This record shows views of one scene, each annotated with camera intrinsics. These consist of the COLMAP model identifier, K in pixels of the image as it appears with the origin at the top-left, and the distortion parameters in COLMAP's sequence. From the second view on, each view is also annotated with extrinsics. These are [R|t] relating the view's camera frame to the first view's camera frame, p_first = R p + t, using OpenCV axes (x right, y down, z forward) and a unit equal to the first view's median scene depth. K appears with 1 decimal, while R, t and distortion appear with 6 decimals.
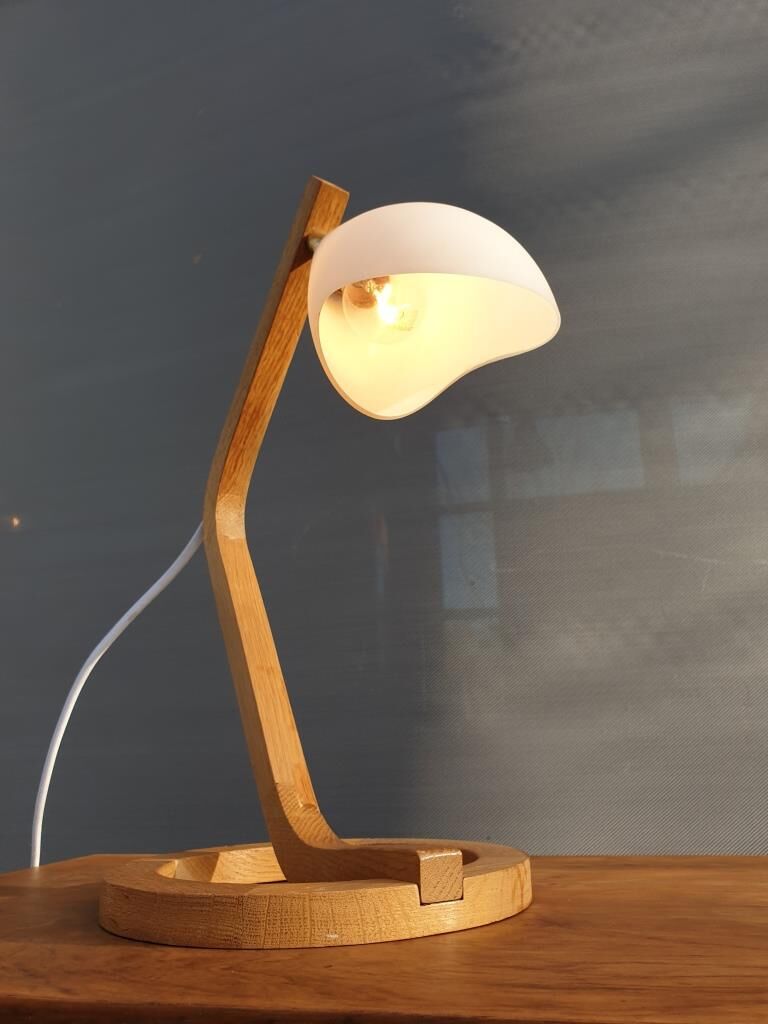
lens RADIAL K [[804.3, 0, 390.1], [0, 804.3, 504.6], [0, 0, 1]] dist [-0.038769, 0.041289]
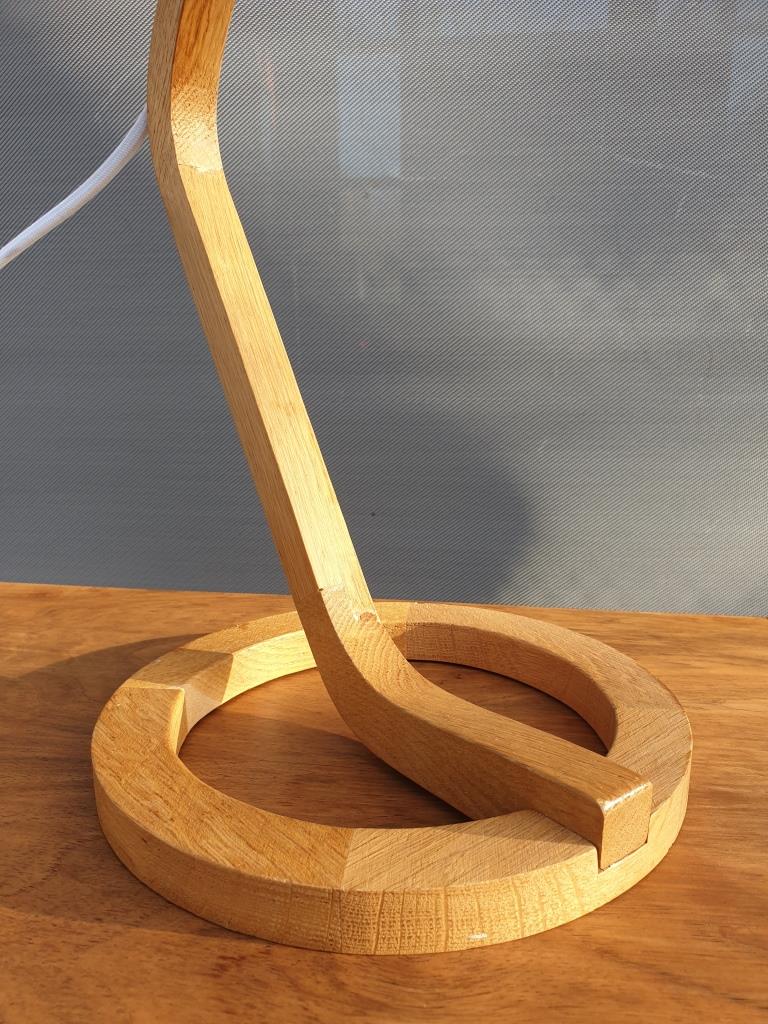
lens RADIAL K [[860.4, 0, 384.0], [0, 860.4, 512.0], [0, 0, 1]] dist [0.014731, 0.010006]
pose [[0.997494, -0.004727, 0.070596, -0.193686], [-0.031596, 0.862991, 0.504231, -0.121488], [-0.063307, -0.505198, 0.860679, 0.545705]]
